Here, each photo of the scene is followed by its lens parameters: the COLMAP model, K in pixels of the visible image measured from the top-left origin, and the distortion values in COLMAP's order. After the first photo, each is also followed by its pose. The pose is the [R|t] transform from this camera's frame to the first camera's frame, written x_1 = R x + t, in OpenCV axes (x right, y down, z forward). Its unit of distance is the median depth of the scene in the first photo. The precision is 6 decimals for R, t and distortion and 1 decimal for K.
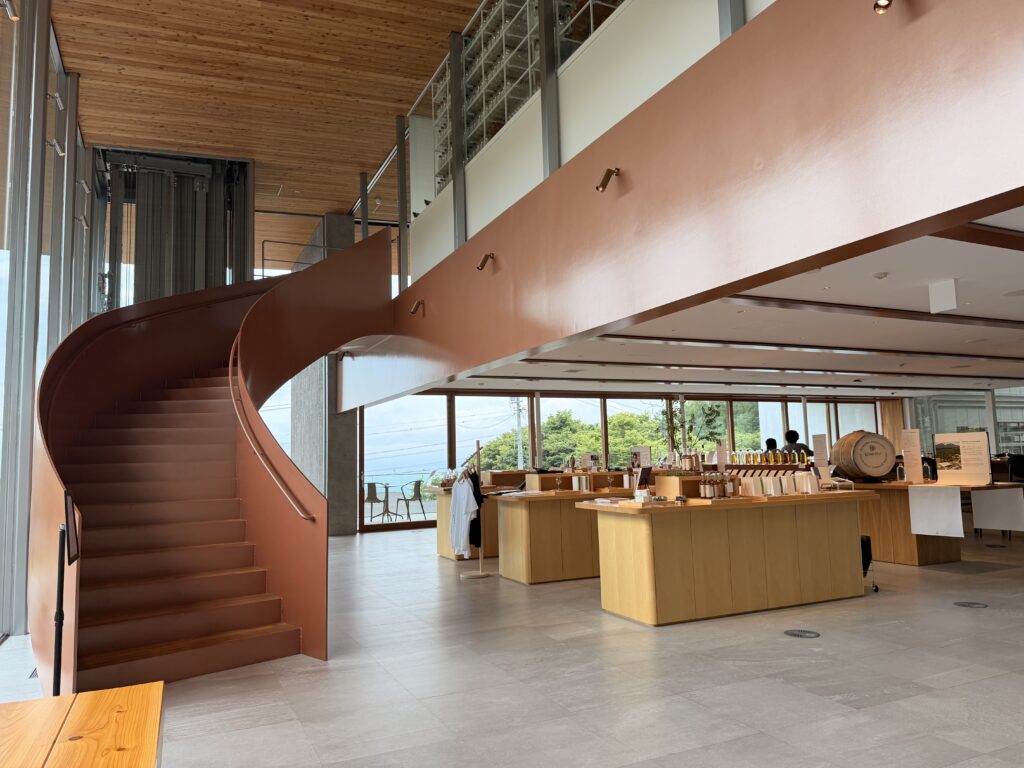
lens RADIAL K [[721.2, 0, 512.0], [0, 721.2, 384.0], [0, 0, 1]] dist [0.088354, -0.102996]
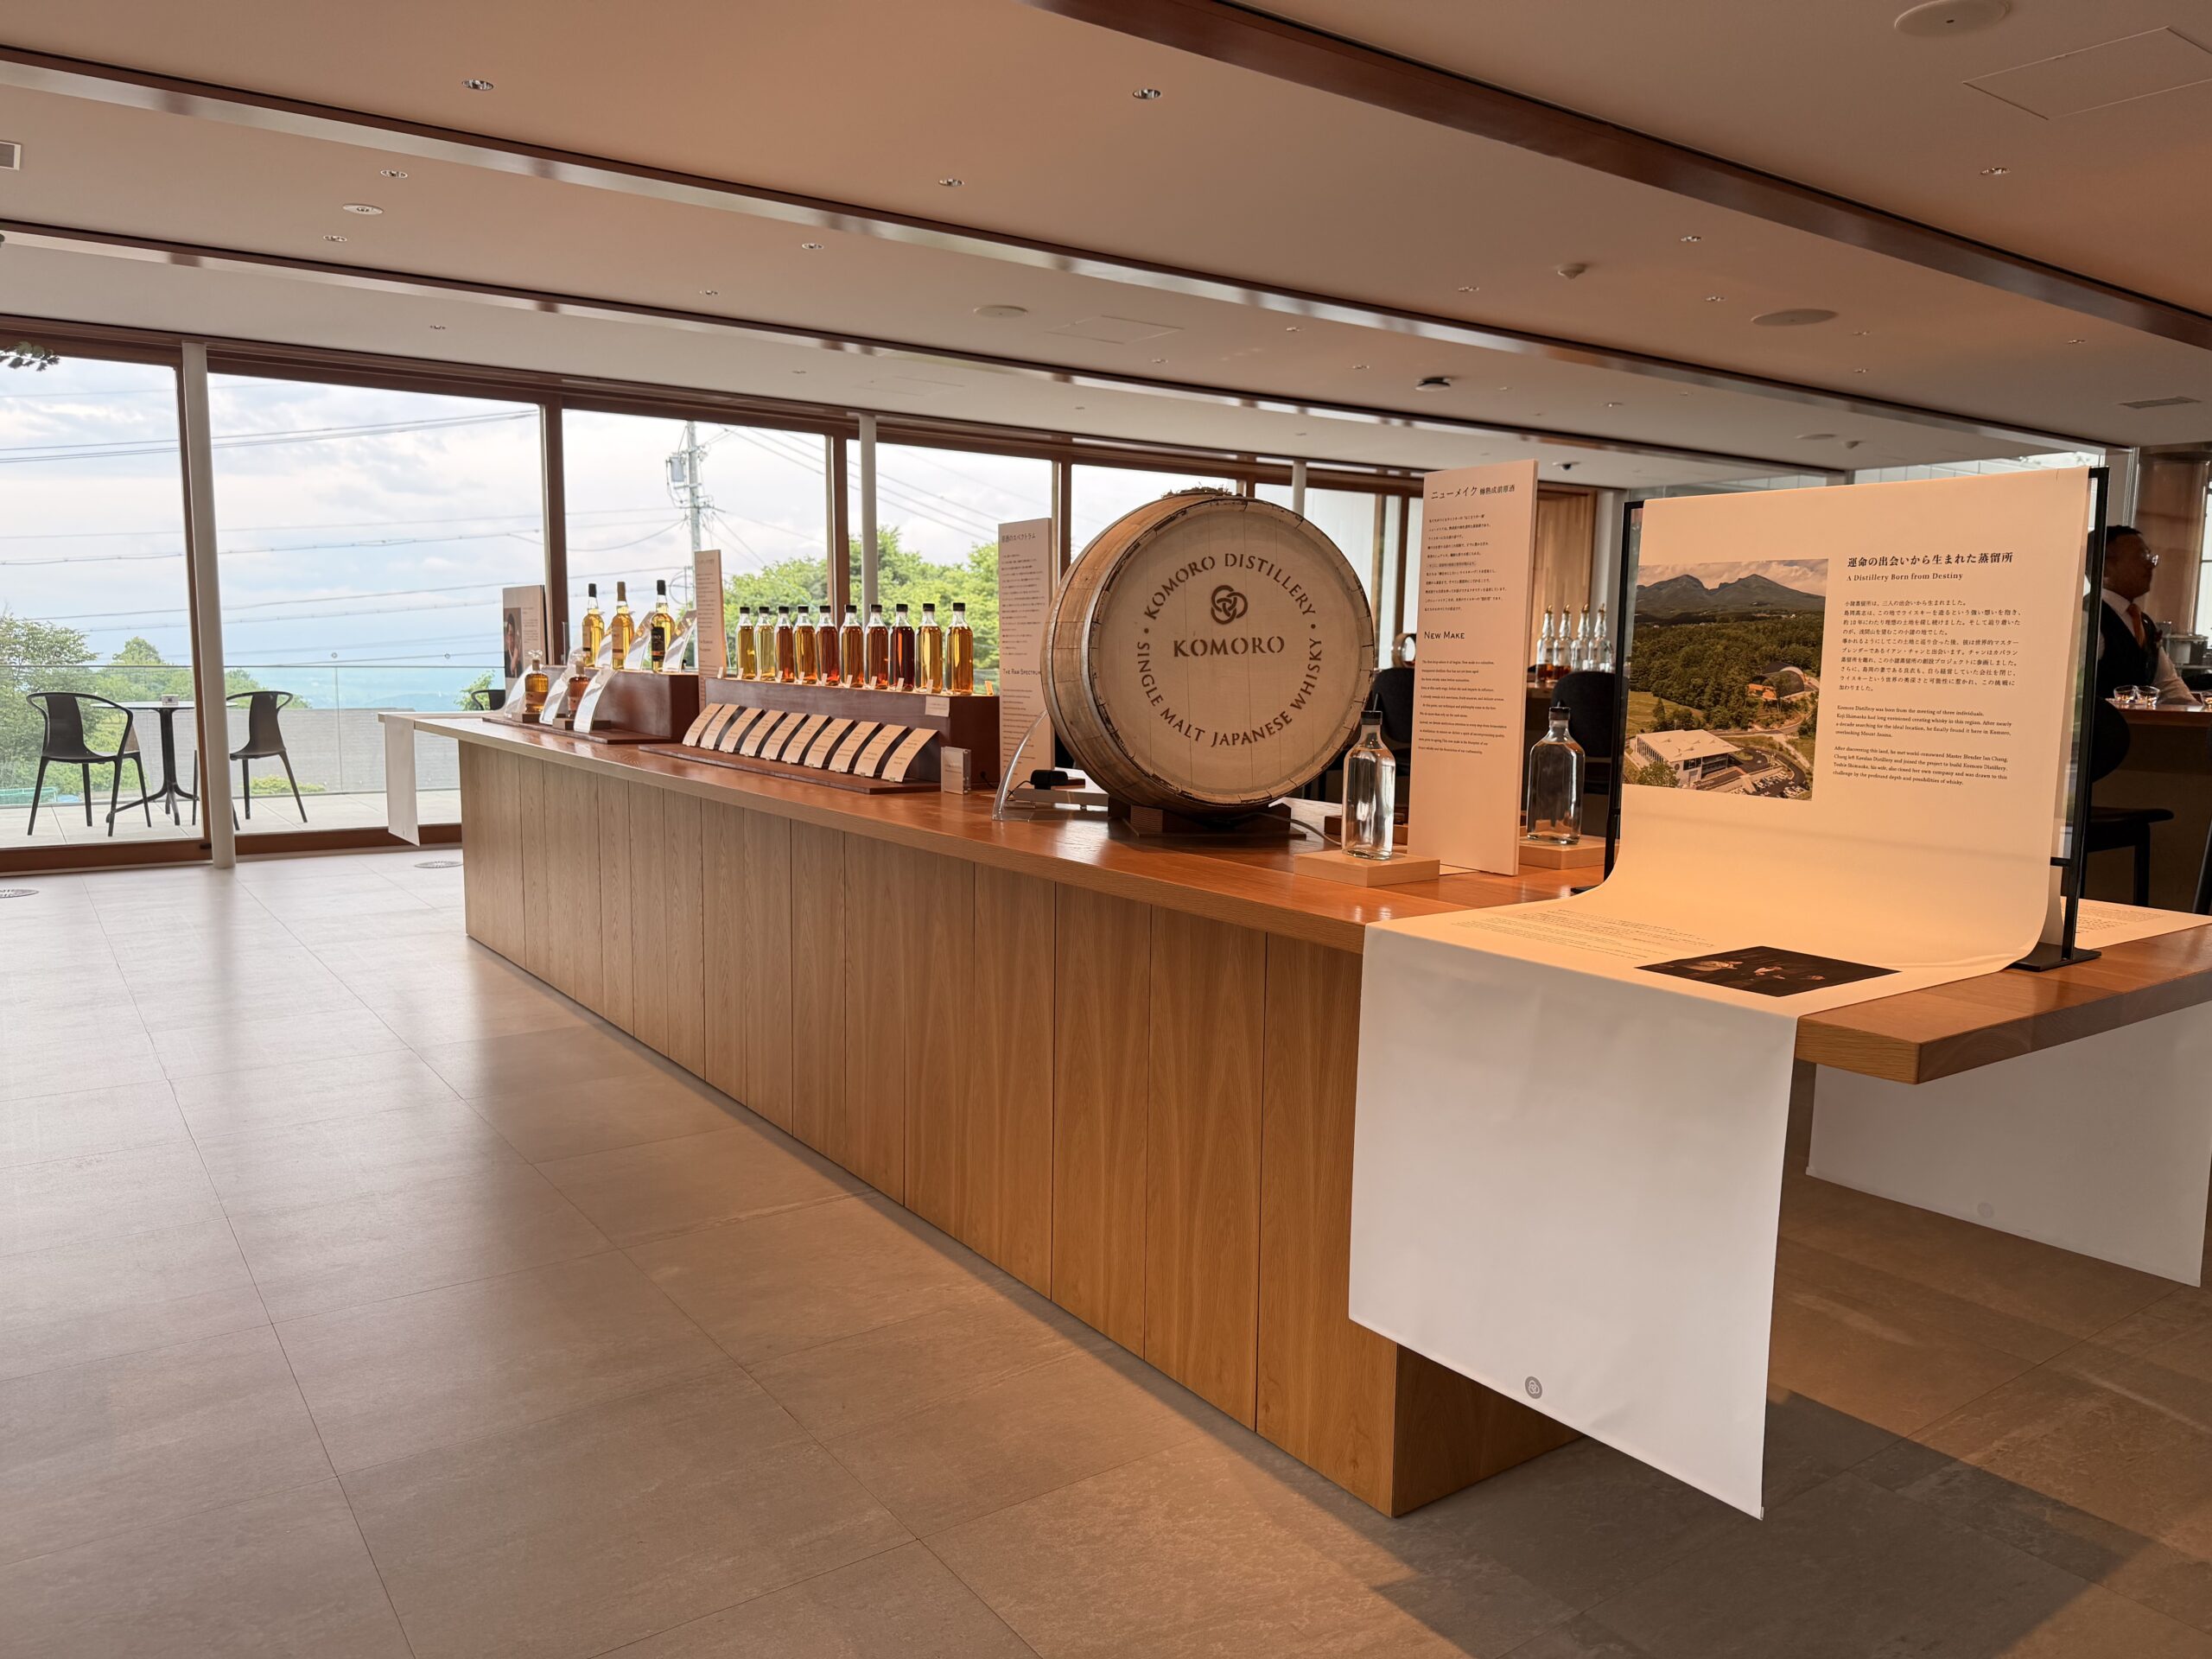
lens RADIAL K [[1557.8, 0, 1106.0], [0, 1557.8, 829.5], [0, 0, 1]] dist [0.088354, -0.102996]
pose [[0.983265, 0.019803, 0.181104, 0.420235], [-0.058776, 0.975401, 0.212456, 0.068239], [-0.172441, -0.219545, 0.960242, 0.715599]]
